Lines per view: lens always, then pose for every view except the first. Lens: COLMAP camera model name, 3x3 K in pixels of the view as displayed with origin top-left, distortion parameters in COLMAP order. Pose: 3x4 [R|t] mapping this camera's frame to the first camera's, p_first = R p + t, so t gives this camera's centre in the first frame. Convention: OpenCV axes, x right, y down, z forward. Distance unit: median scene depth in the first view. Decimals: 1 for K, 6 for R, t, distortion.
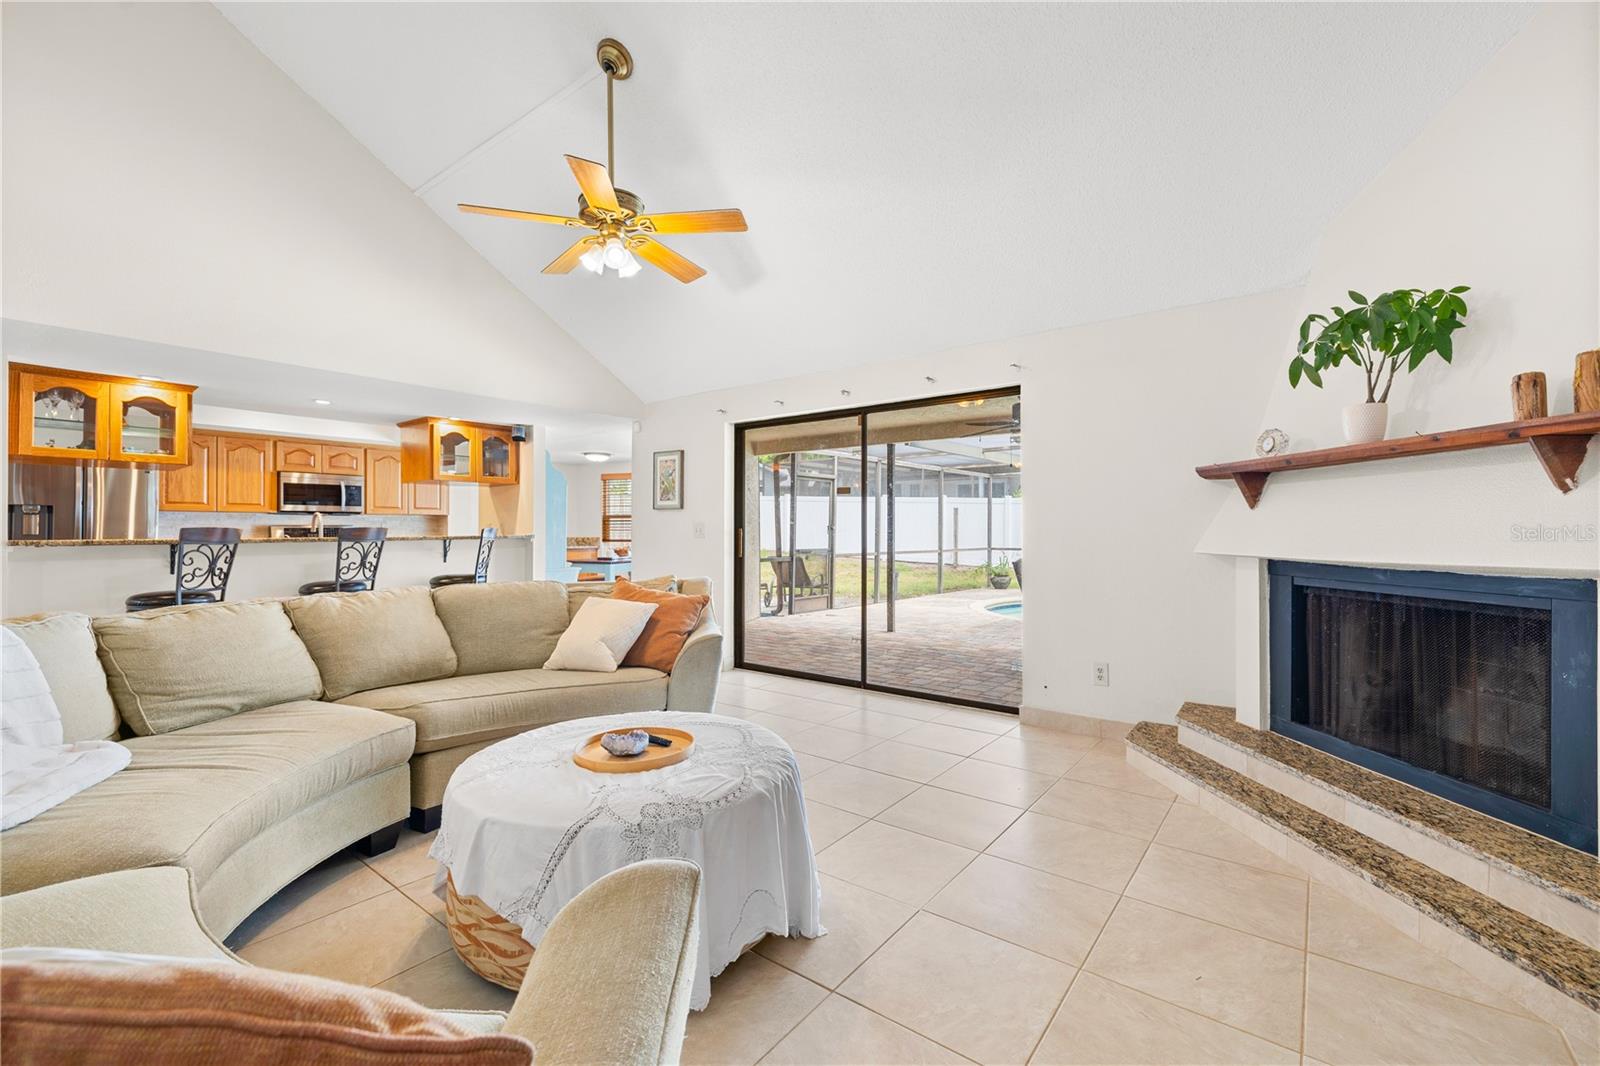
lens RADIAL K [[675.5, 0, 784.6], [0, 675.5, 533.0], [0, 0, 1]] dist [-0.001084, 0.000399]
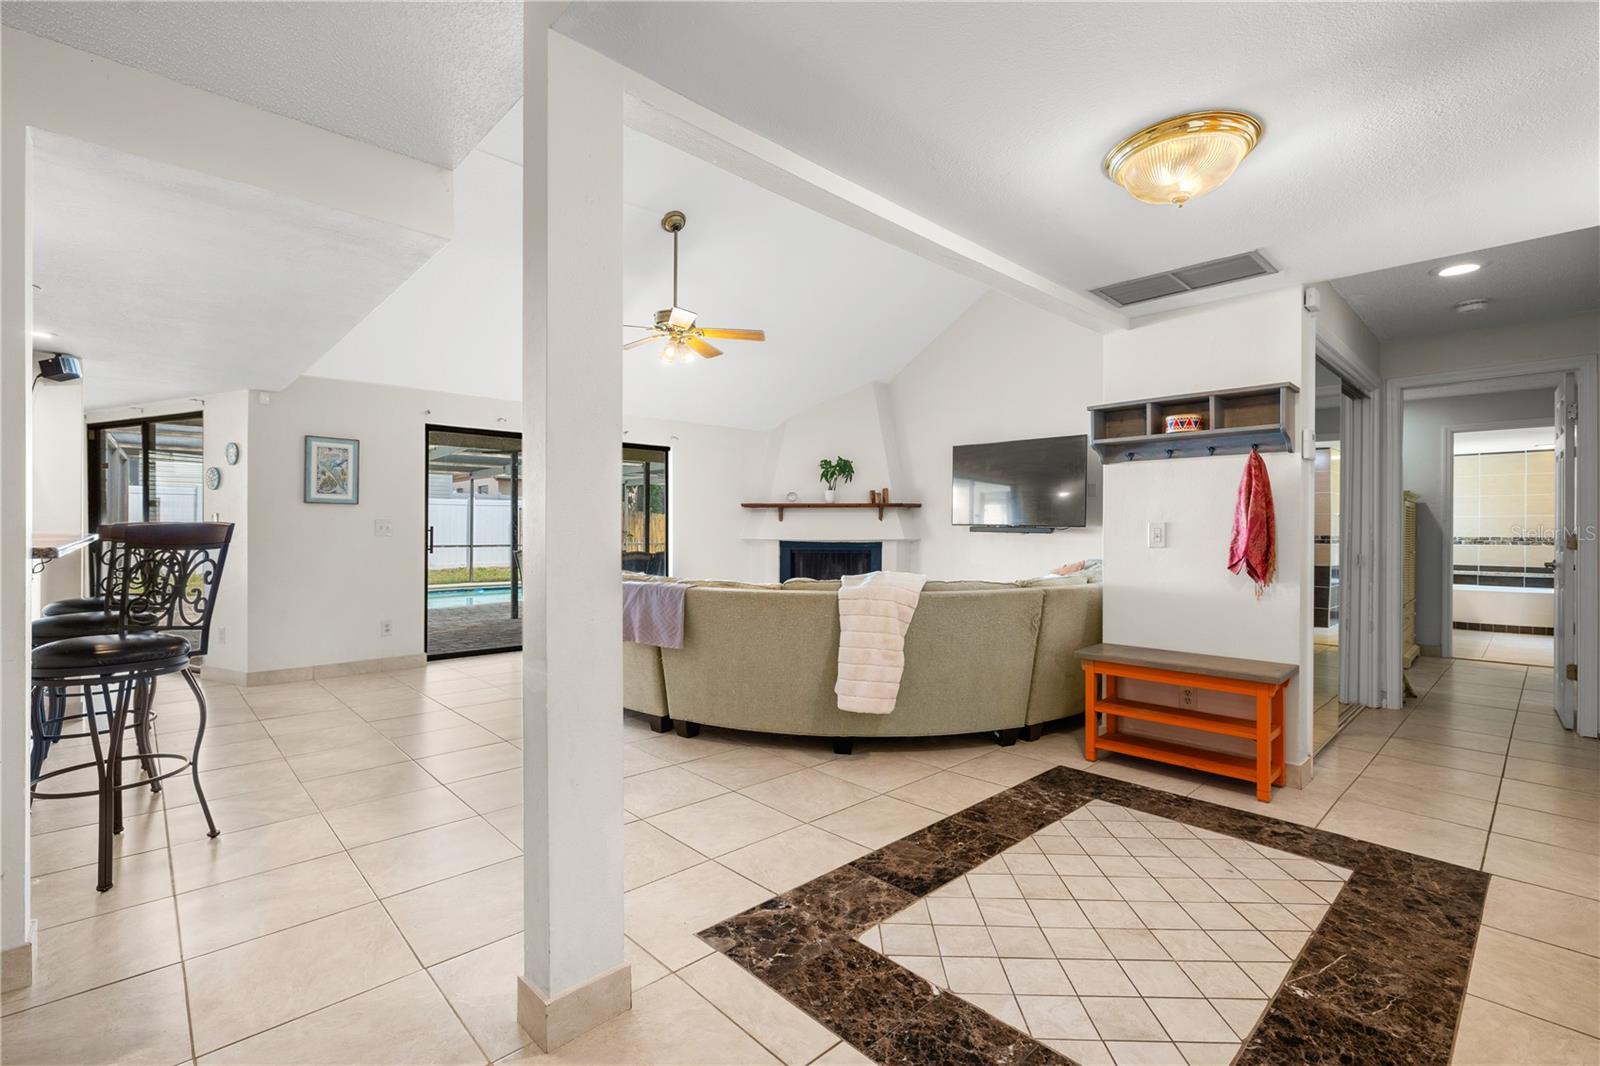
lens RADIAL K [[711.6, 0, 793.2], [0, 711.6, 528.4], [0, 0, 1]] dist [-0.000026, 0.000588]
pose [[0.145018, 0.004154, 0.989420, -1.007302], [-0.000172, 0.999991, -0.004173, -0.000592], [-0.989429, 0.000435, 0.145018, 0.286149]]
